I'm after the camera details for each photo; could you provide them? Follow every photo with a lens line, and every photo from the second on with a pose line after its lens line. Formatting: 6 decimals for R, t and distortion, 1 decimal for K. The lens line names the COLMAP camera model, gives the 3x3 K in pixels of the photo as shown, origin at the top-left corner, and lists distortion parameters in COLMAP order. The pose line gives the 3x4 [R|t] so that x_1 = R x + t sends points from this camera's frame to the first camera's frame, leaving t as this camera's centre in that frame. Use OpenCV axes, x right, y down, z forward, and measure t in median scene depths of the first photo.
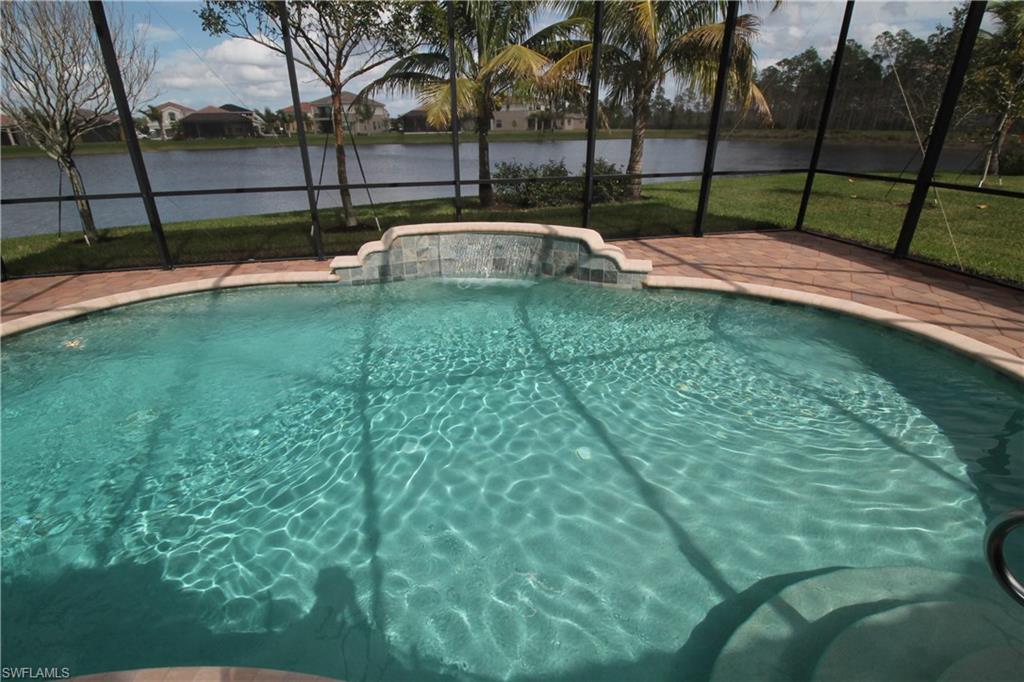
lens RADIAL K [[469.7, 0, 512.0], [0, 469.7, 341.0], [0, 0, 1]] dist [-0.001662, -0.000170]
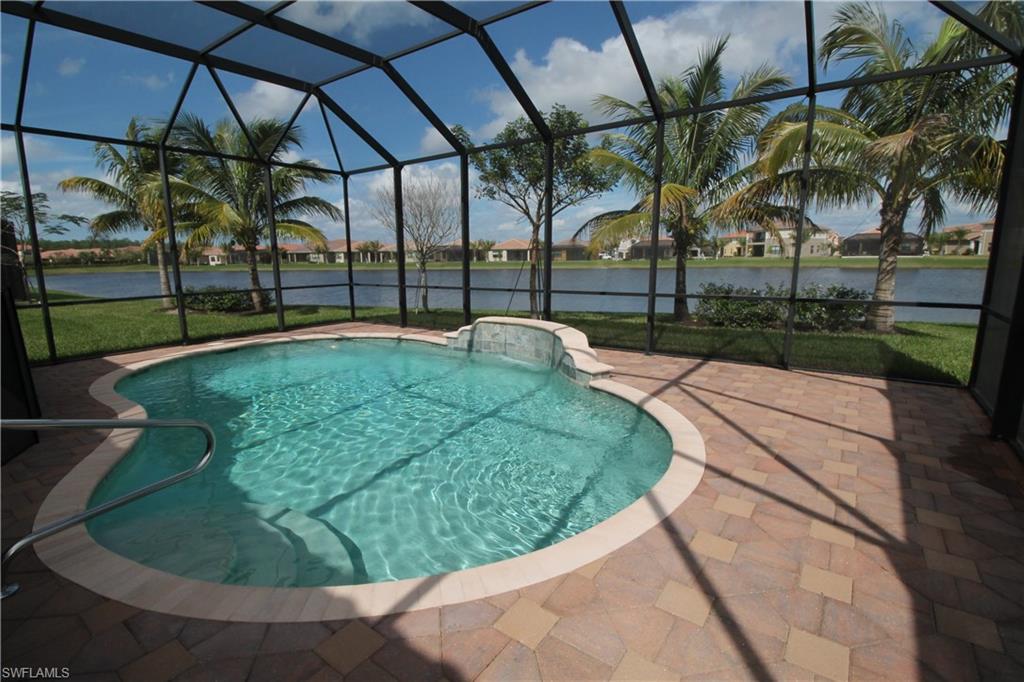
lens RADIAL K [[487.8, 0, 512.0], [0, 487.8, 341.0], [0, 0, 1]] dist [-0.000527, -0.000034]
pose [[0.665927, 0.132952, -0.734075, 0.958157], [-0.293237, 0.951438, -0.093694, -0.052504], [0.685969, 0.277651, 0.672574, 0.053265]]
